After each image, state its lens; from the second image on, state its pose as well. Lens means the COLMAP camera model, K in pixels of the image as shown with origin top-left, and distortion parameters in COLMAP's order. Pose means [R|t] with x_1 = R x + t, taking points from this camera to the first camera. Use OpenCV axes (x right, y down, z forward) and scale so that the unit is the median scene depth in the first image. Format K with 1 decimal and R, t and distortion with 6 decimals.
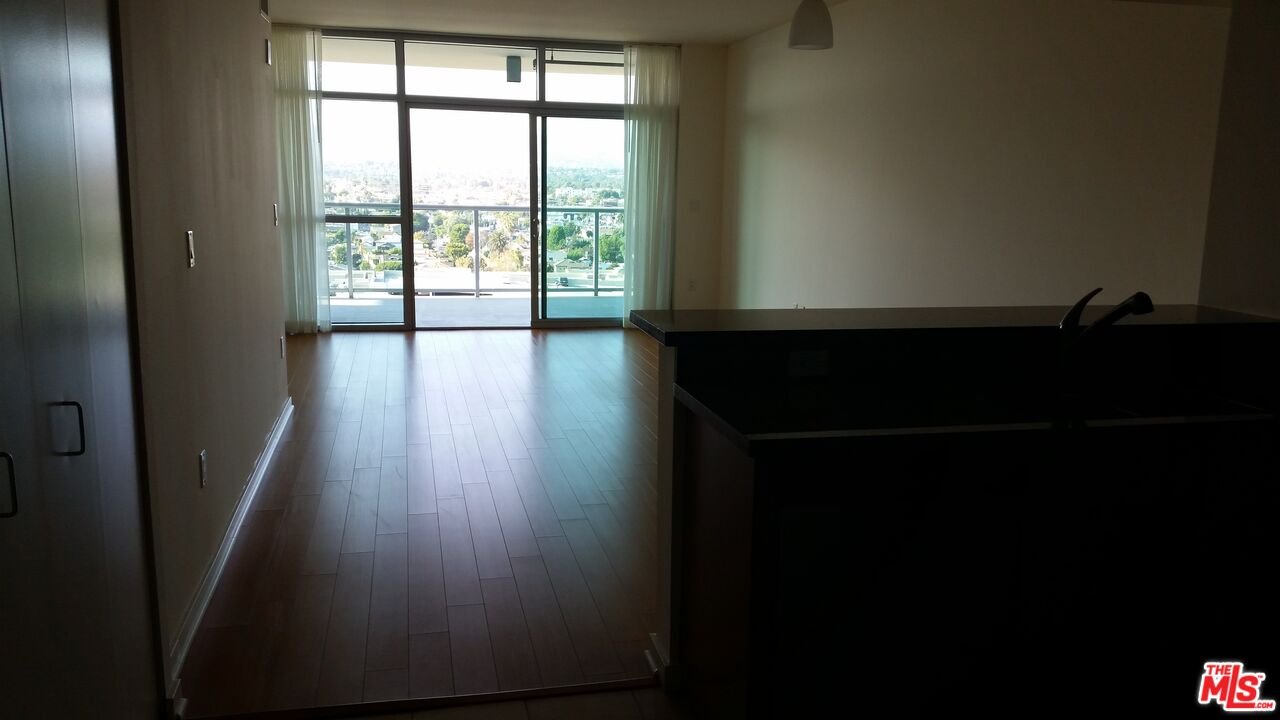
lens RADIAL K [[1022.3, 0, 639.6], [0, 1022.3, 371.6], [0, 0, 1]] dist [0.149269, -0.352872]
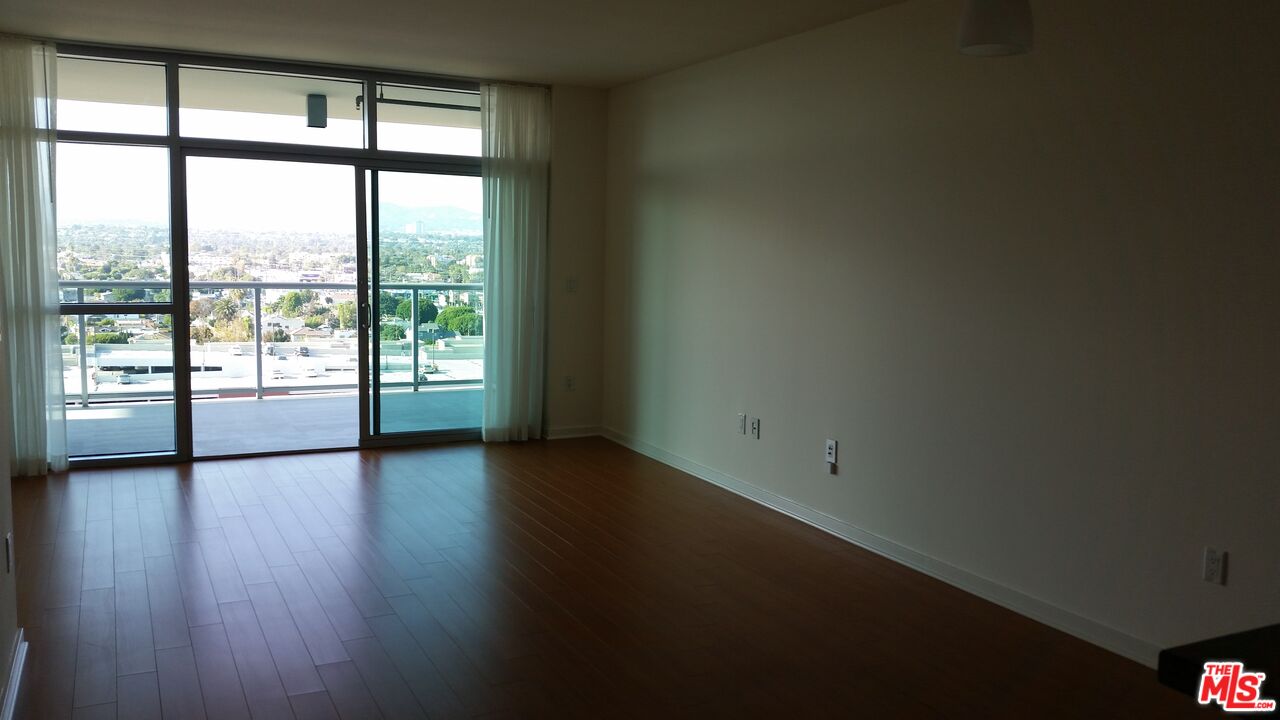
lens RADIAL K [[1022.3, 0, 639.6], [0, 1022.3, 371.6], [0, 0, 1]] dist [0.149269, -0.352872]
pose [[0.970283, -0.026805, 0.240482, -0.088047], [0.041790, 0.997474, -0.057433, -0.047174], [-0.238335, 0.065776, 0.968953, 0.222545]]
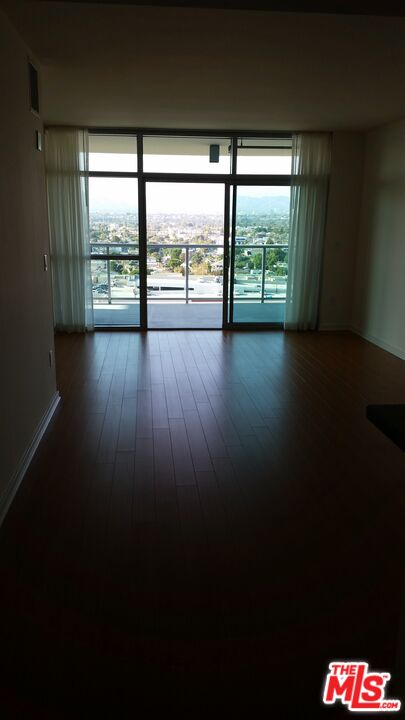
lens RADIAL K [[575.1, 0, 196.3], [0, 575.1, 362.5], [0, 0, 1]] dist [0.149269, -0.352872]
pose [[0.990555, 0.023573, -0.135077, -0.028885], [-0.016277, 0.998361, 0.054862, -0.039902], [0.136149, -0.052145, 0.989315, 0.159644]]
